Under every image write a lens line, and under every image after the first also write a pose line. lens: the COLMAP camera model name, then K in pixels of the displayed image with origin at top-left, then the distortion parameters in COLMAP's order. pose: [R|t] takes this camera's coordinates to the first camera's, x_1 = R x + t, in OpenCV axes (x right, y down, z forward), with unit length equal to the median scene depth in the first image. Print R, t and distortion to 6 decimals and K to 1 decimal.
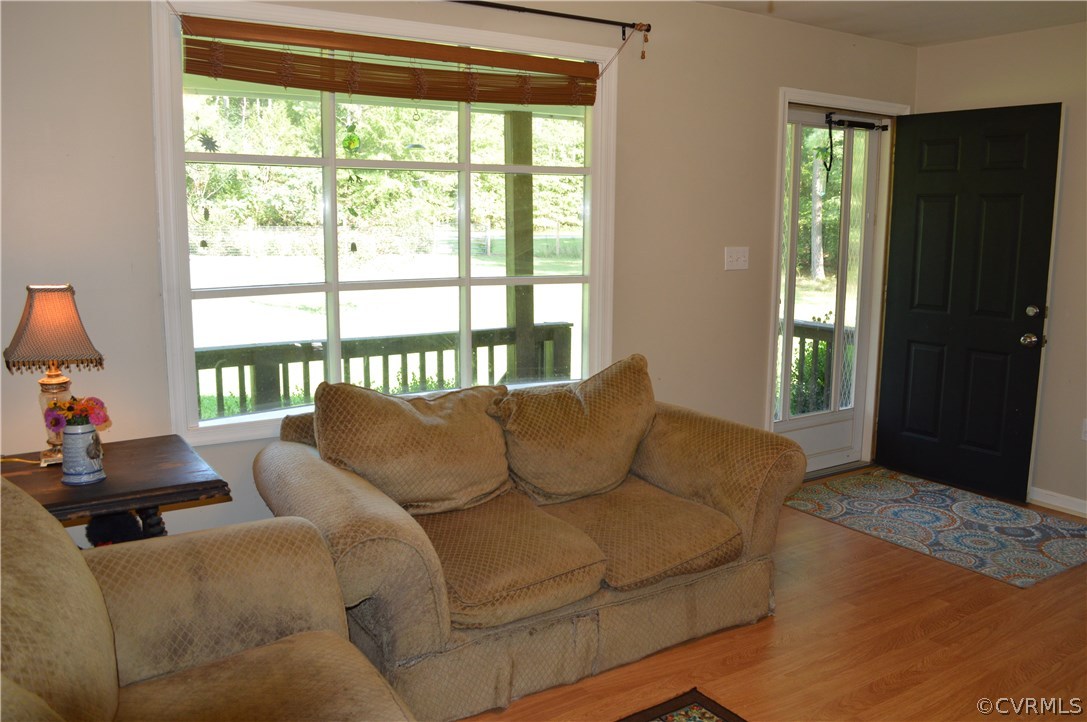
lens RADIAL K [[862.3, 0, 541.8], [0, 862.3, 353.5], [0, 0, 1]] dist [-0.079188, 0.004853]
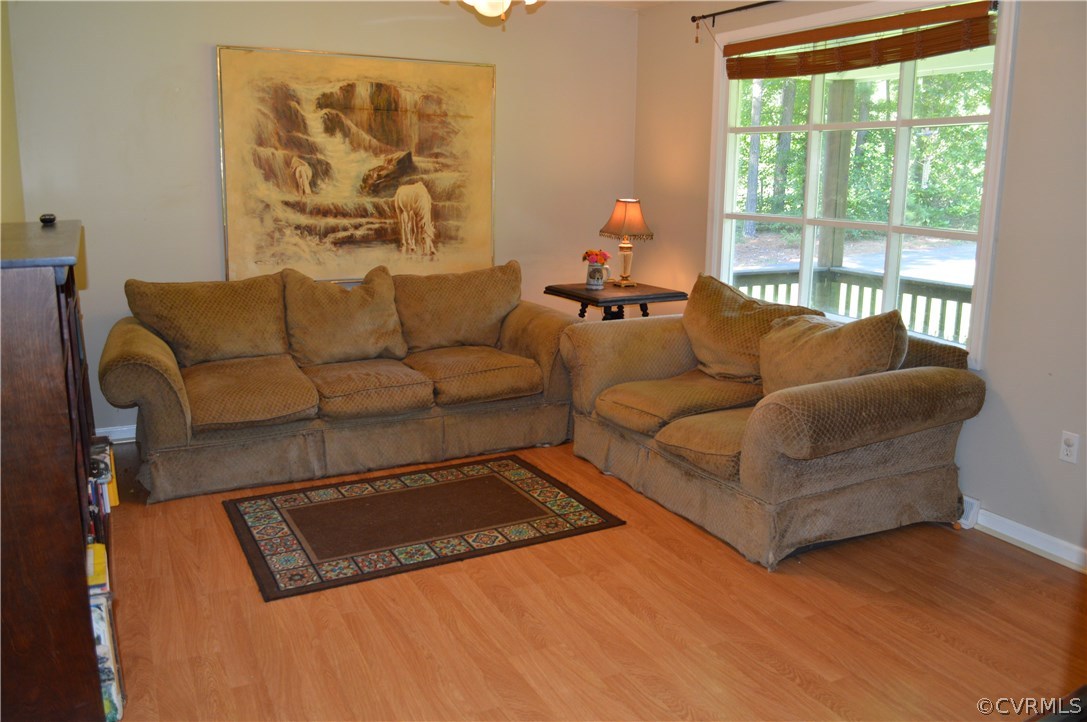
lens RADIAL K [[862.3, 0, 543.3], [0, 862.3, 361.9], [0, 0, 1]] dist [-0.079188, 0.004853]
pose [[-0.086719, 0.209476, -0.973961, 1.016788], [-0.153014, 0.963243, 0.220795, -0.089242], [0.984412, 0.168177, -0.051478, 0.629140]]
